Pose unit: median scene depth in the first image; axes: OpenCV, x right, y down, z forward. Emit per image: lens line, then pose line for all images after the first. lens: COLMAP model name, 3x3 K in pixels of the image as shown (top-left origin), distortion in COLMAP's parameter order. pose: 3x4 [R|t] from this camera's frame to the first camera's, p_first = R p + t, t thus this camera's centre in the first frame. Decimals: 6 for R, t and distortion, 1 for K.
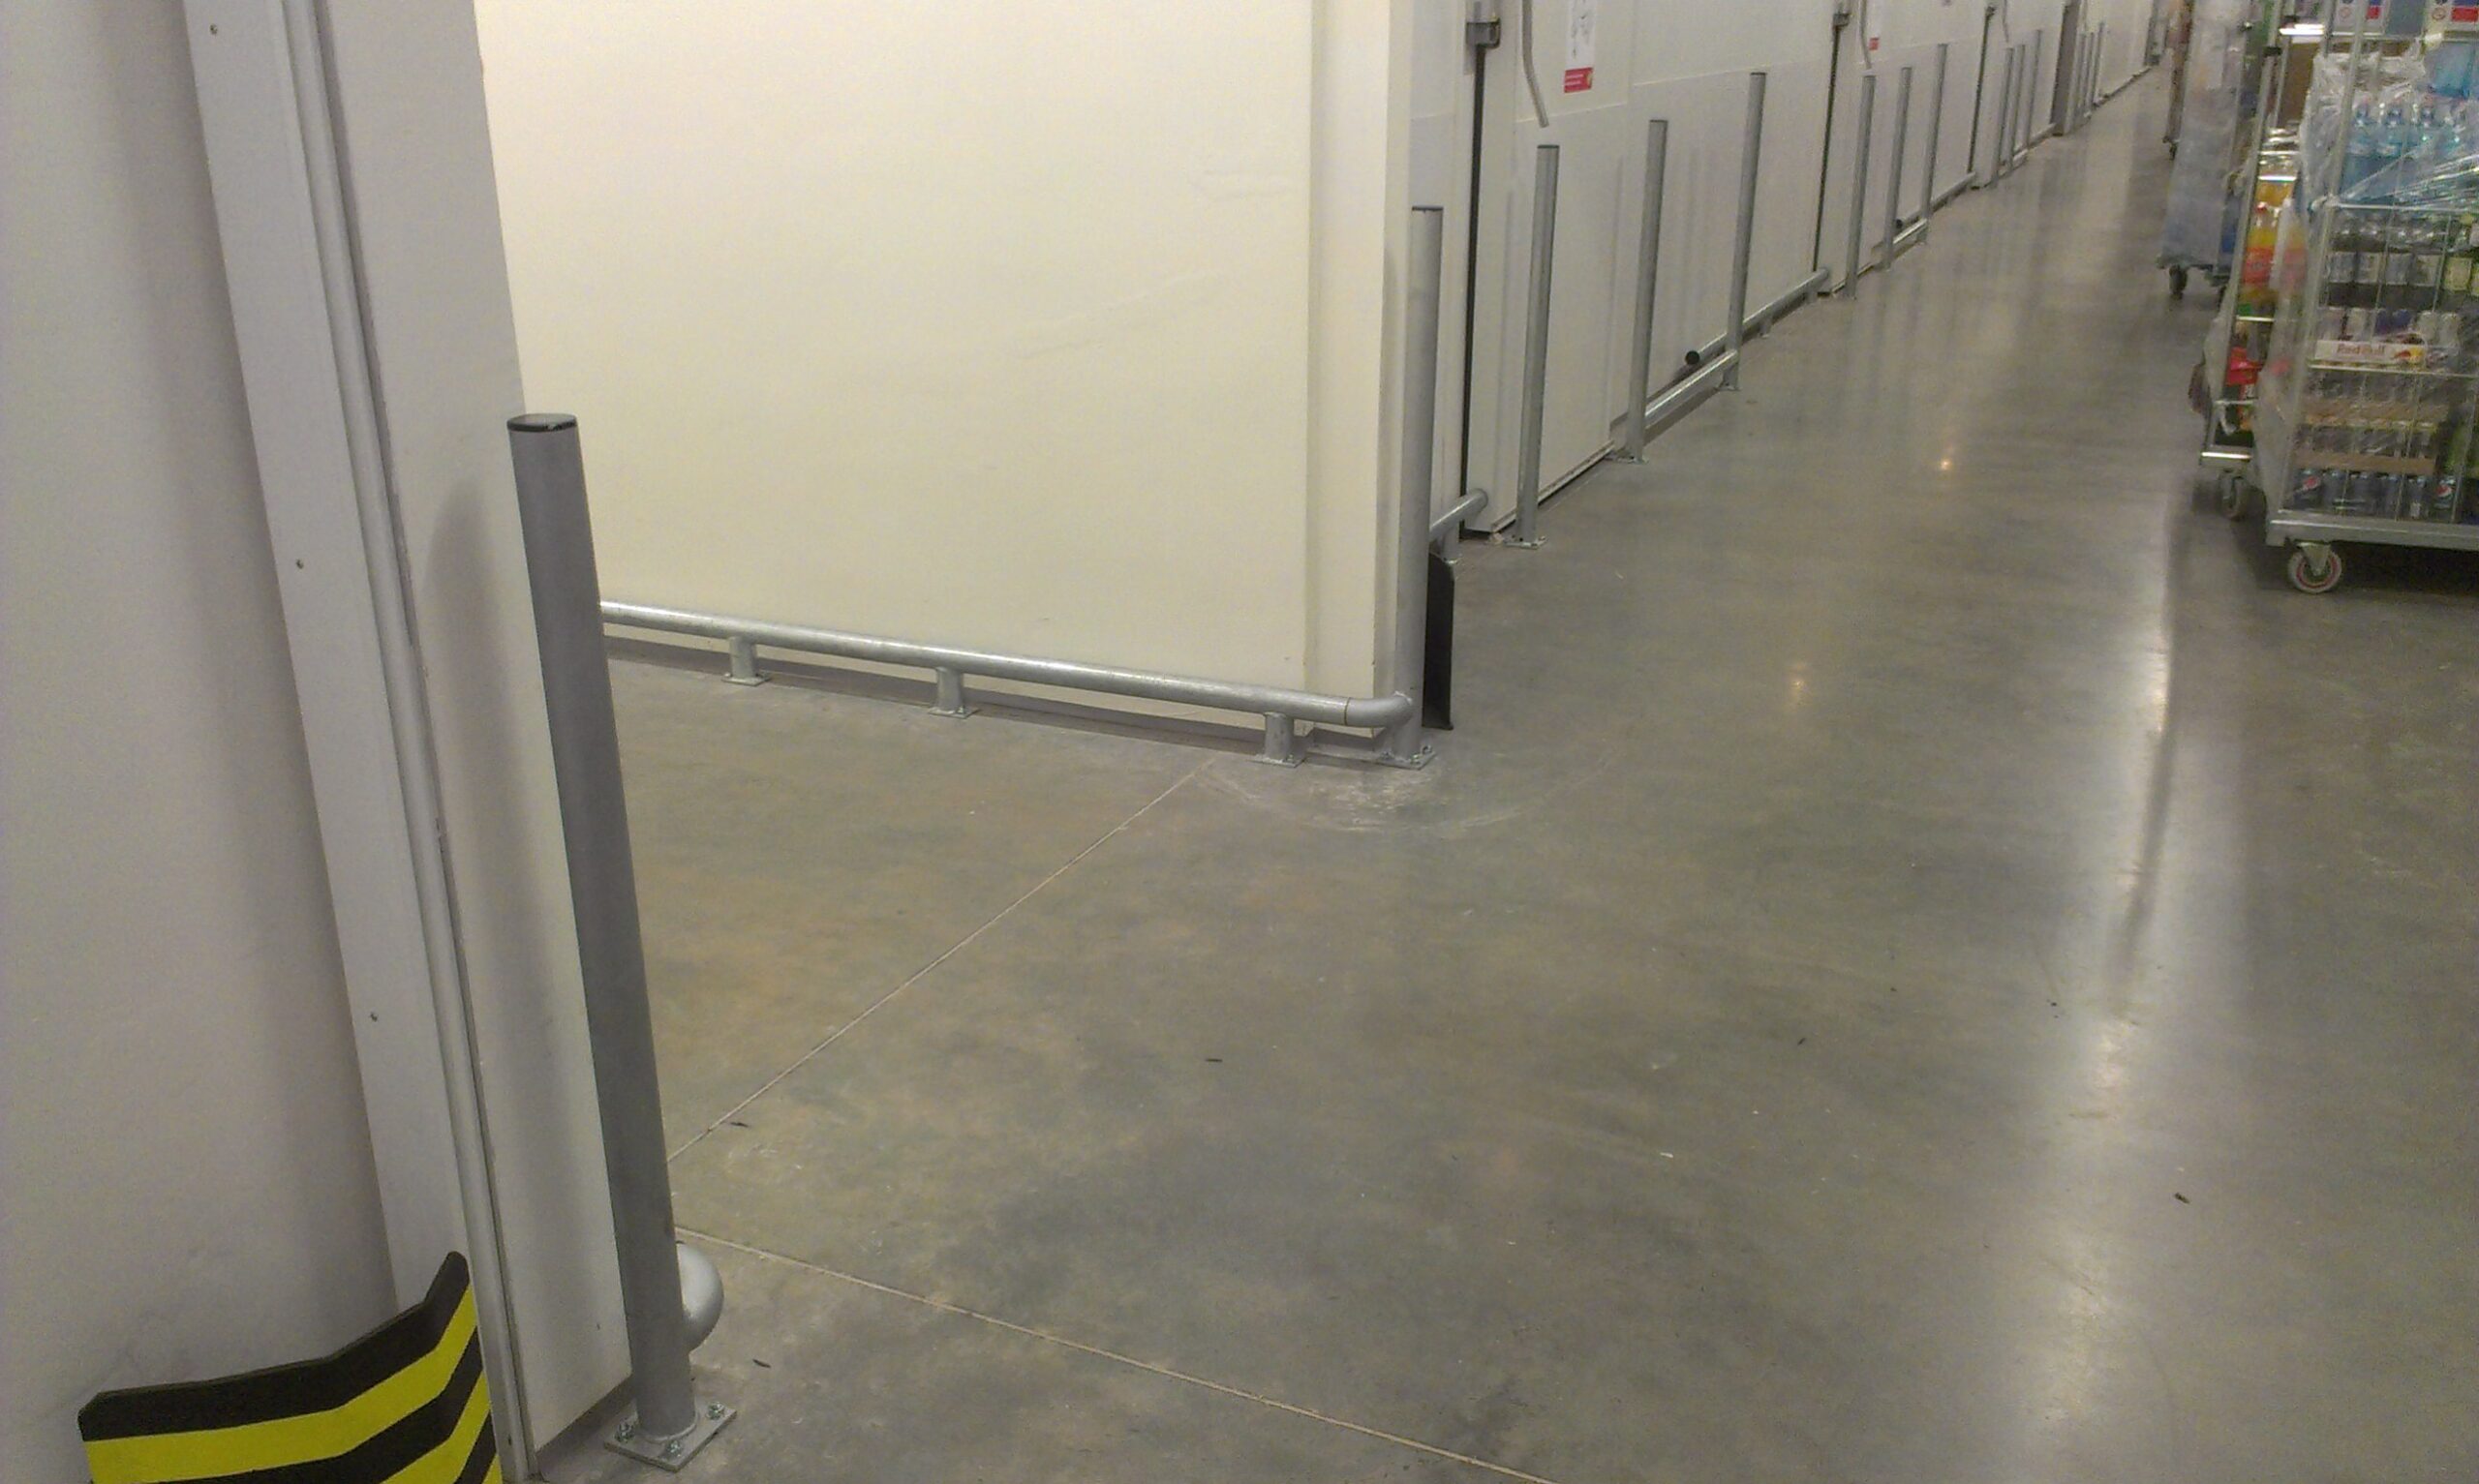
lens RADIAL K [[1911.3, 0, 1239.5], [0, 1911.3, 742.0], [0, 0, 1]] dist [0.106672, -0.162369]
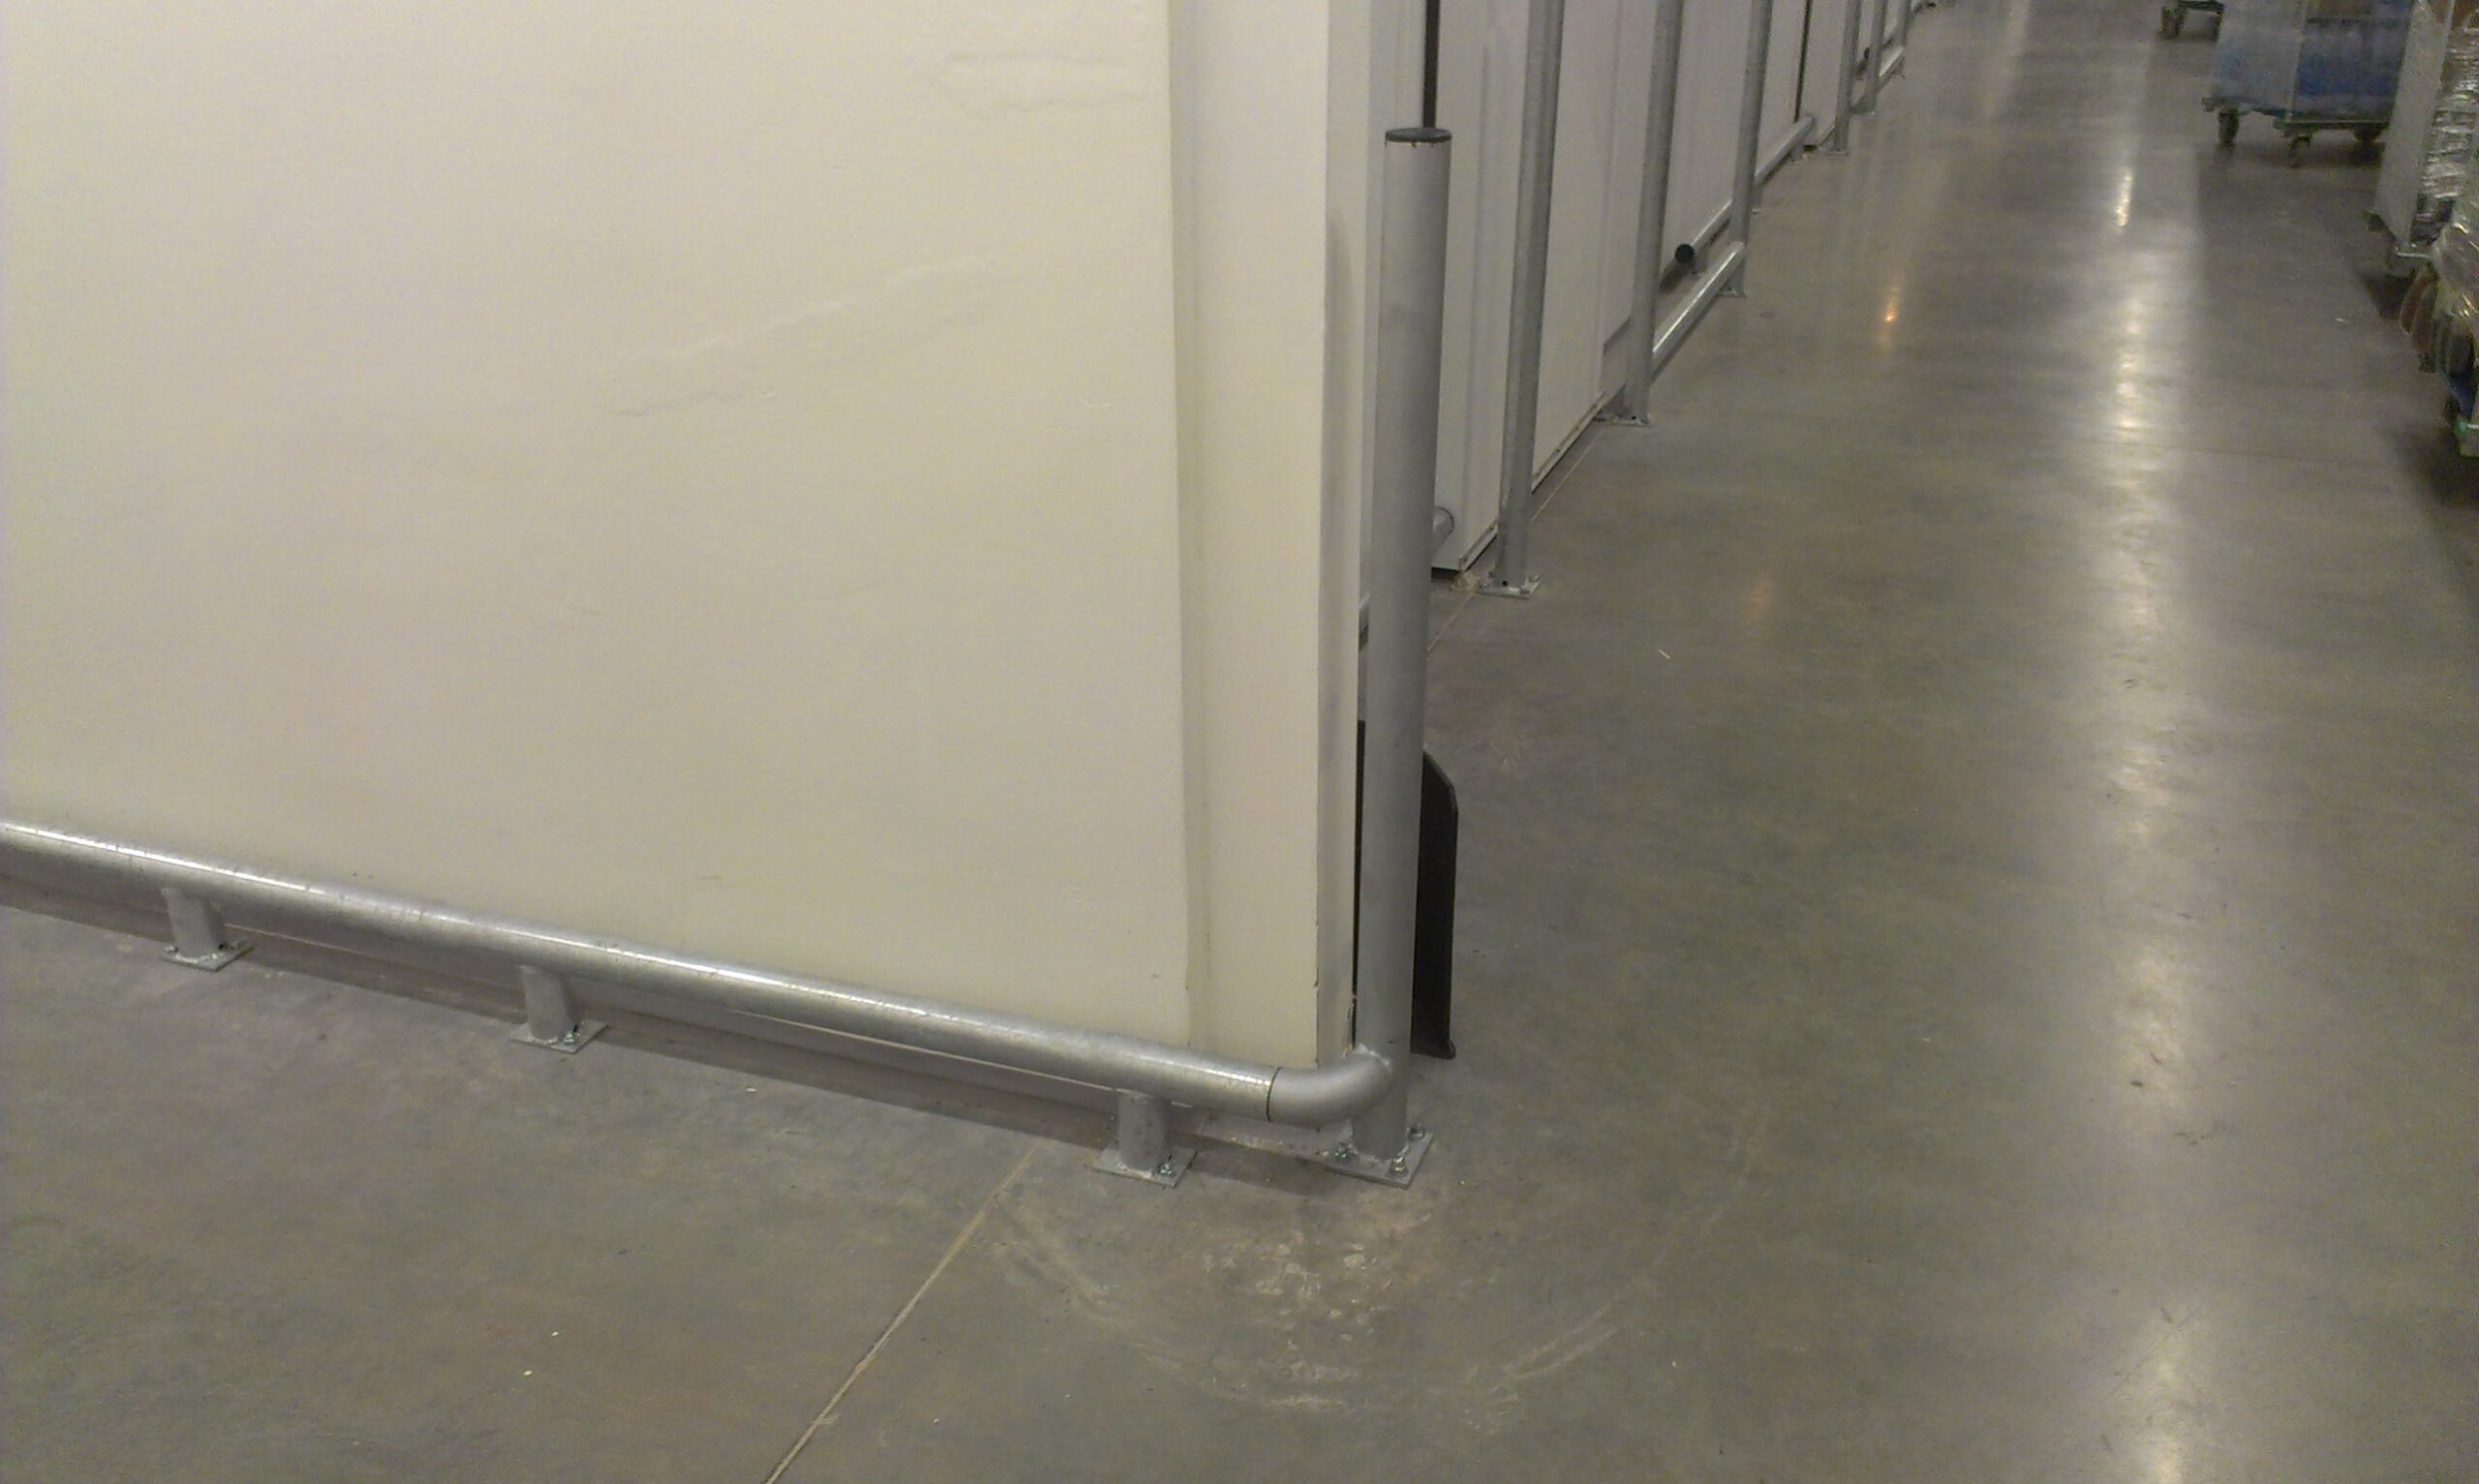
lens RADIAL K [[1911.3, 0, 1239.5], [0, 1911.3, 742.0], [0, 0, 1]] dist [0.106672, -0.162369]
pose [[0.997813, -0.030536, 0.058623, 0.018941], [0.025298, 0.995790, 0.088109, -0.155256], [-0.061067, -0.086434, 0.994384, 0.468141]]
